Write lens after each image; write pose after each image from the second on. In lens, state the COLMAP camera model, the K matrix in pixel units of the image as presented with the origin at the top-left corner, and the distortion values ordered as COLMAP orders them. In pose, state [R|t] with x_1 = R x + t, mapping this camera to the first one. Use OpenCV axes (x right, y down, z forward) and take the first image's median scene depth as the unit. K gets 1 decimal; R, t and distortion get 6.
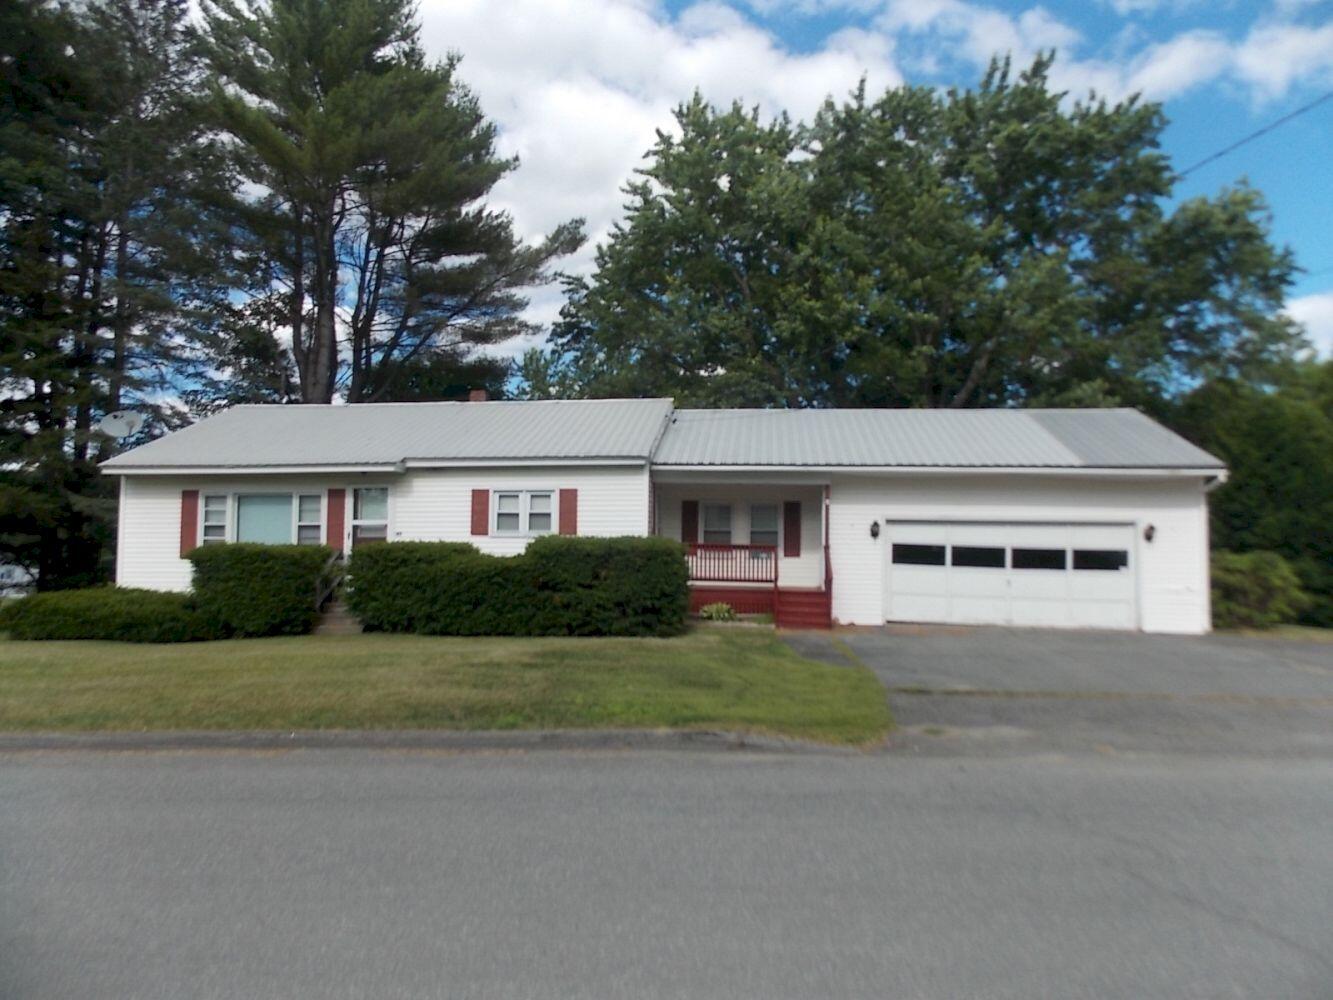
lens RADIAL K [[879.3, 0, 666.5], [0, 879.3, 500.0], [0, 0, 1]] dist [0.001863, -0.000916]
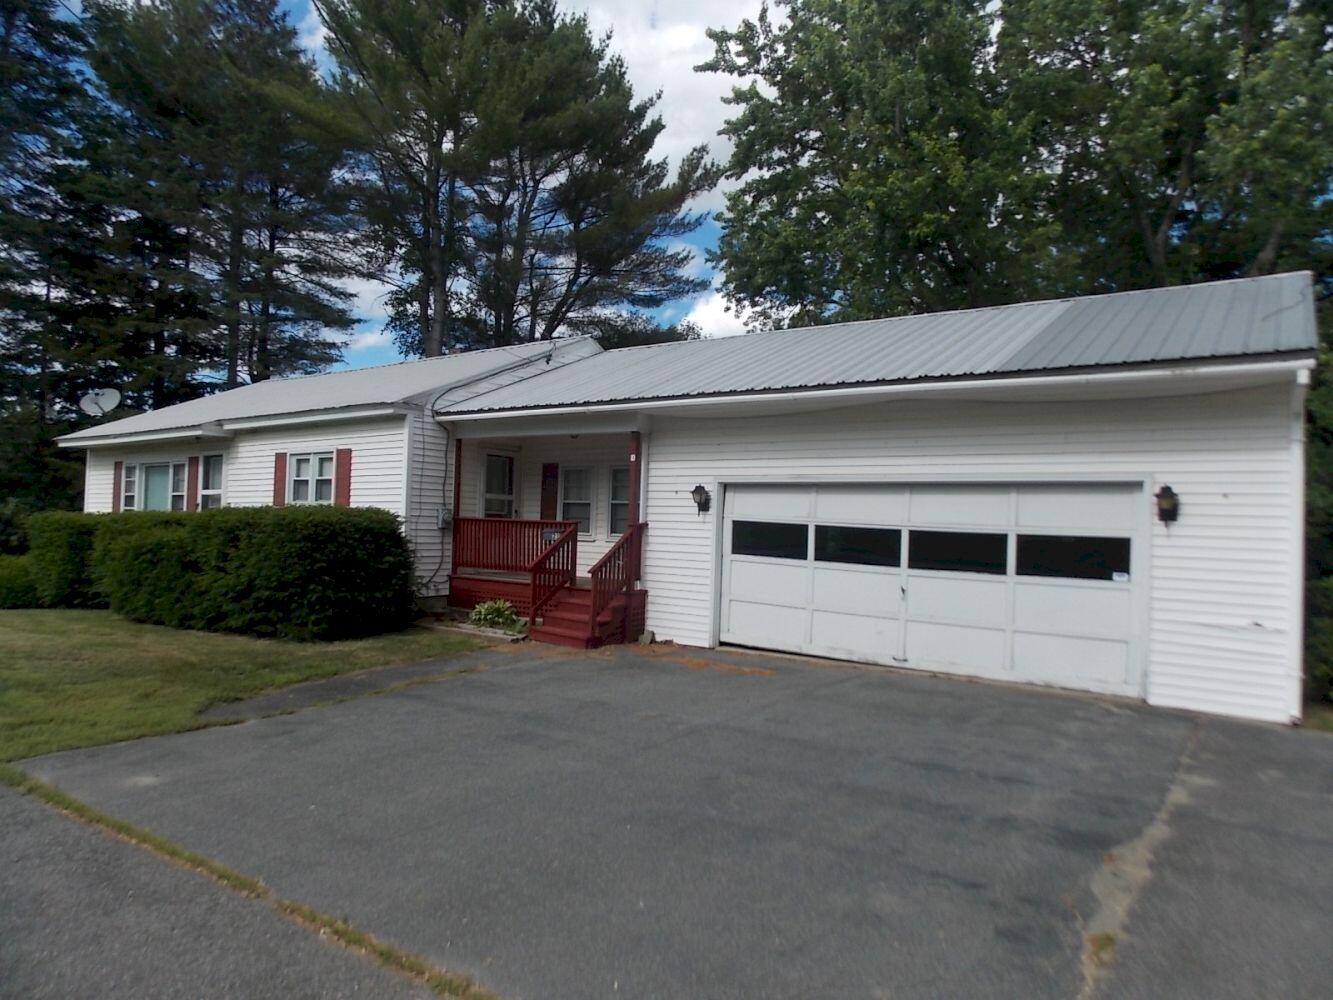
lens RADIAL K [[840.4, 0, 669.5], [0, 840.4, 518.7], [0, 0, 1]] dist [0.052943, 0.001073]
pose [[0.872862, 0.010652, -0.487851, 0.525367], [0.009580, 0.999195, 0.038958, 0.023596], [0.487874, -0.038679, 0.872057, 0.449529]]
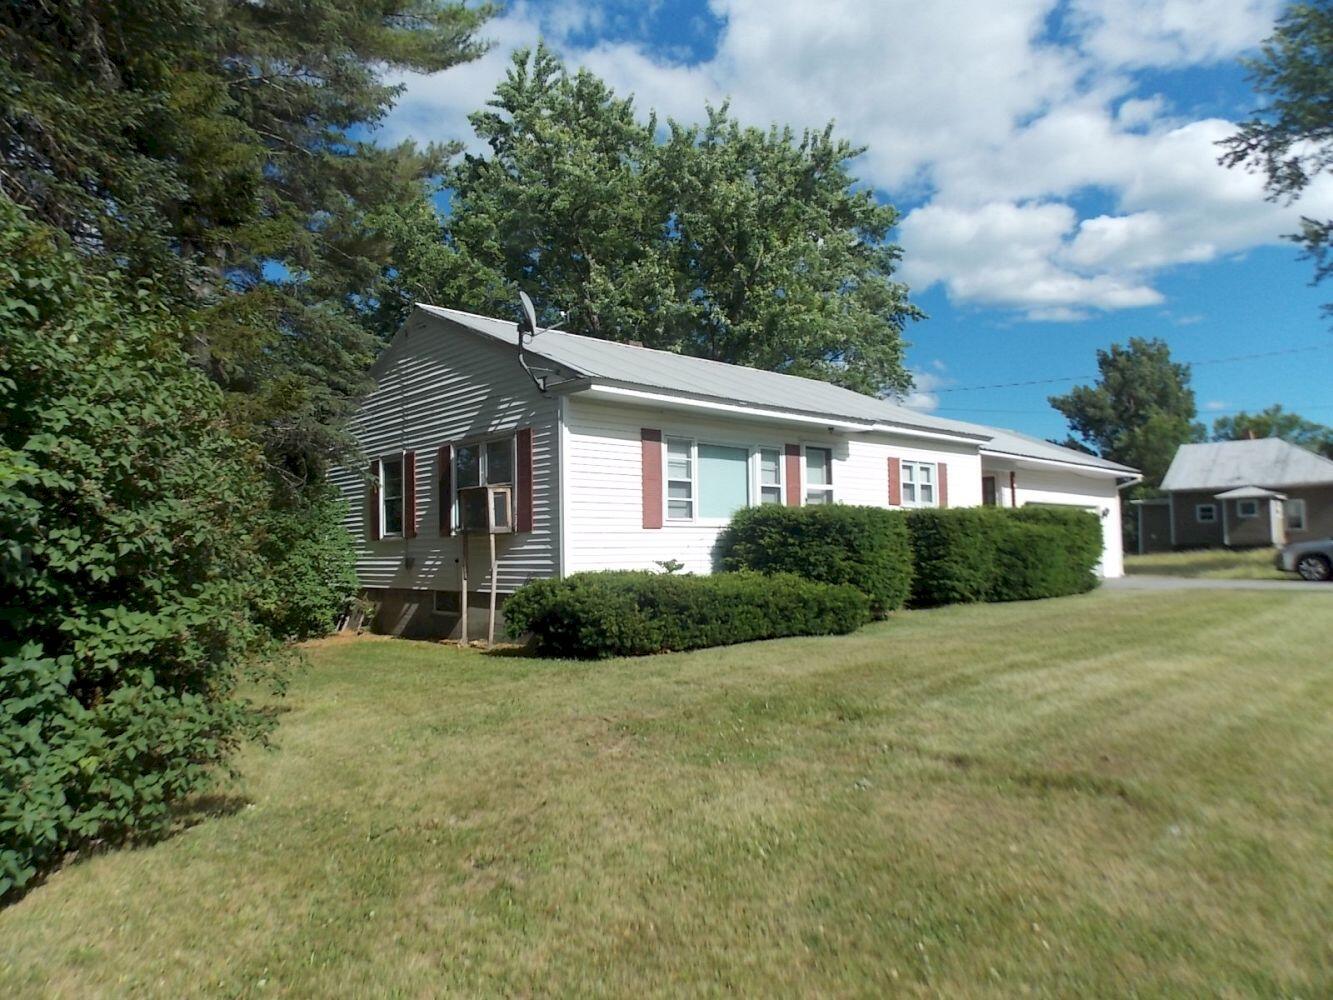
lens RADIAL K [[891.5, 0, 621.9], [0, 891.5, 496.6], [0, 0, 1]] dist [-0.003658, -0.000792]
pose [[0.677980, 0.037466, 0.734125, -1.109333], [-0.032242, 0.999255, -0.021221, 0.059734], [-0.734373, -0.009282, 0.678683, 0.553236]]
